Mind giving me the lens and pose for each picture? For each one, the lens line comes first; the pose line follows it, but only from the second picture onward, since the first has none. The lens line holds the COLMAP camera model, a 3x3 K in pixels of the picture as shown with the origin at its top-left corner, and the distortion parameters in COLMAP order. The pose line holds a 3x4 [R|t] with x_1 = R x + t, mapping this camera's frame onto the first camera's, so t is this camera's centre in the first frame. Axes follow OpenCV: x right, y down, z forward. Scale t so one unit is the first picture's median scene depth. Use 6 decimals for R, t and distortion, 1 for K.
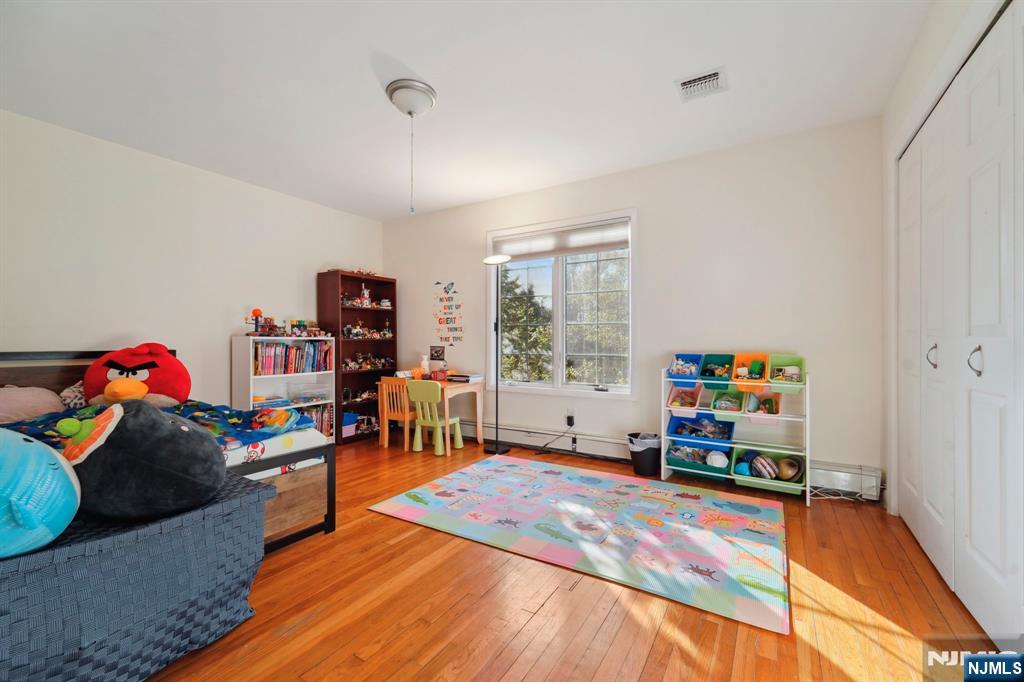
lens RADIAL K [[423.9, 0, 511.2], [0, 423.9, 343.2], [0, 0, 1]] dist [0.001697, 0.000100]
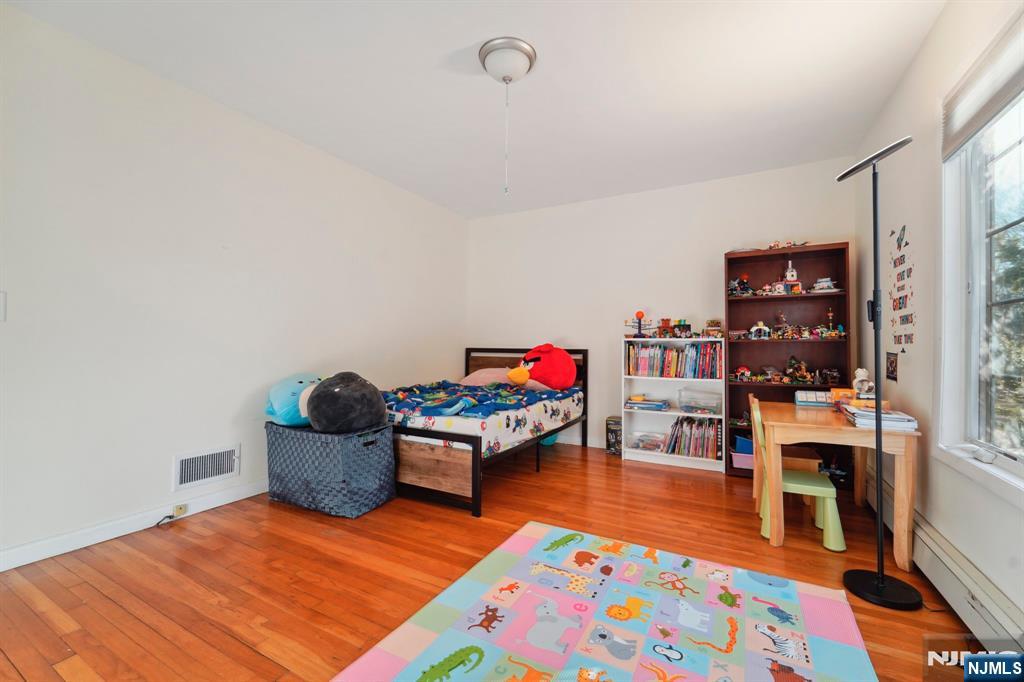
lens RADIAL K [[423.9, 0, 511.2], [0, 423.9, 343.2], [0, 0, 1]] dist [0.001697, 0.000100]
pose [[0.053859, 0.001791, -0.998547, 0.442926], [-0.008382, 0.999964, 0.001341, -0.002267], [0.998513, 0.008298, 0.053872, 0.681874]]
